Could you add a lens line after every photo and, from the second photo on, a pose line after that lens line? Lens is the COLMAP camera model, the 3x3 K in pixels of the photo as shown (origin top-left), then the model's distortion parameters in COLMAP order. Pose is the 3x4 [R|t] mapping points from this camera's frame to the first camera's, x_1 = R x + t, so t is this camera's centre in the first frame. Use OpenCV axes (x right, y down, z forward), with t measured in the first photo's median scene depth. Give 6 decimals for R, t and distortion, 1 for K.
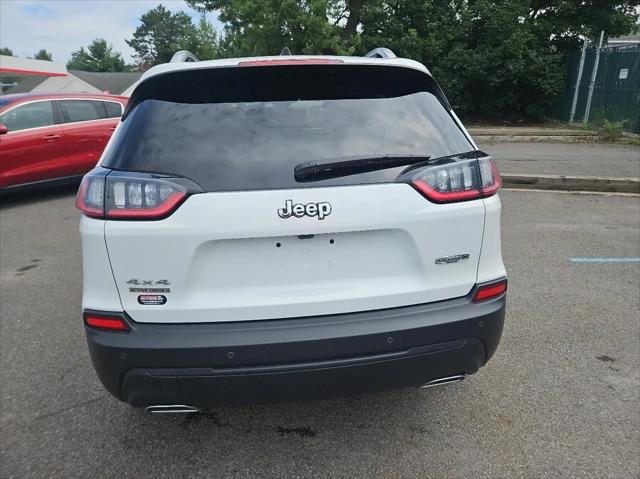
lens RADIAL K [[413.2, 0, 318.5], [0, 413.2, 240.1], [0, 0, 1]] dist [0.061377, -0.047730]
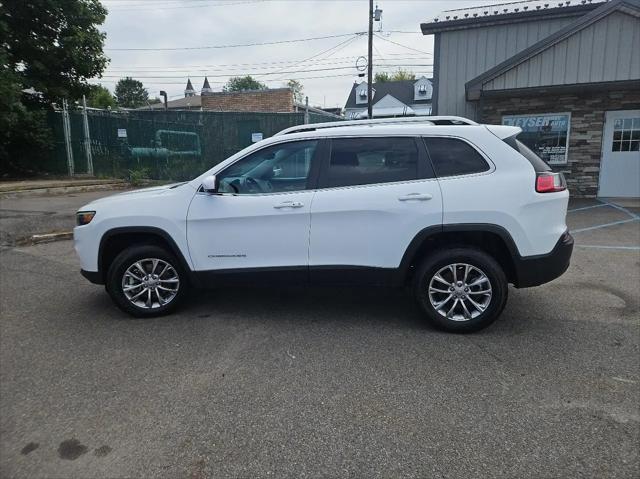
lens RADIAL K [[413.2, 0, 318.5], [0, 413.2, 240.1], [0, 0, 1]] dist [0.061377, -0.047730]
pose [[0.319580, -0.188649, 0.928590, -0.292376], [0.301859, 0.949194, 0.088949, -0.037824], [-0.898193, 0.251877, 0.360289, 0.134049]]
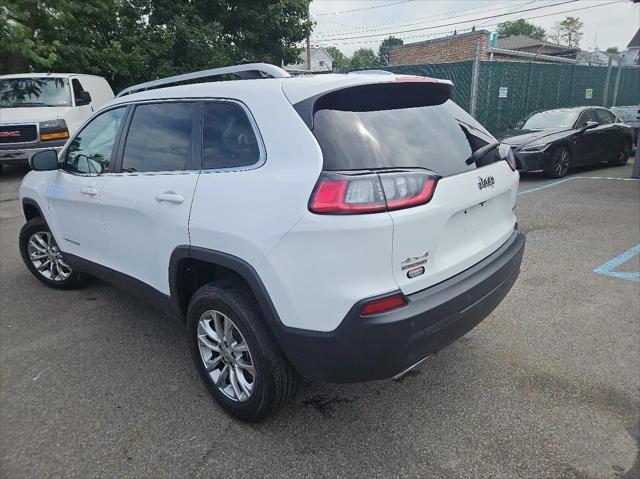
lens RADIAL K [[413.2, 0, 318.5], [0, 413.2, 240.1], [0, 0, 1]] dist [0.061377, -0.047730]
pose [[0.765216, -0.192892, 0.614196, -0.119335], [0.213963, 0.976024, 0.039955, -0.004991], [-0.607178, 0.100841, 0.788141, 0.019823]]
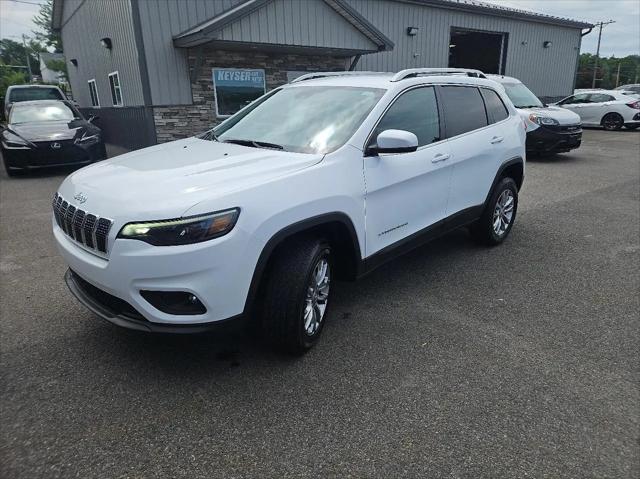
lens RADIAL K [[413.2, 0, 318.5], [0, 413.2, 240.1], [0, 0, 1]] dist [0.061377, -0.047730]
pose [[-0.578711, -0.243365, 0.778375, -0.221567], [0.264299, 0.846959, 0.461310, -0.122309], [-0.771518, 0.472689, -0.425823, 0.391451]]
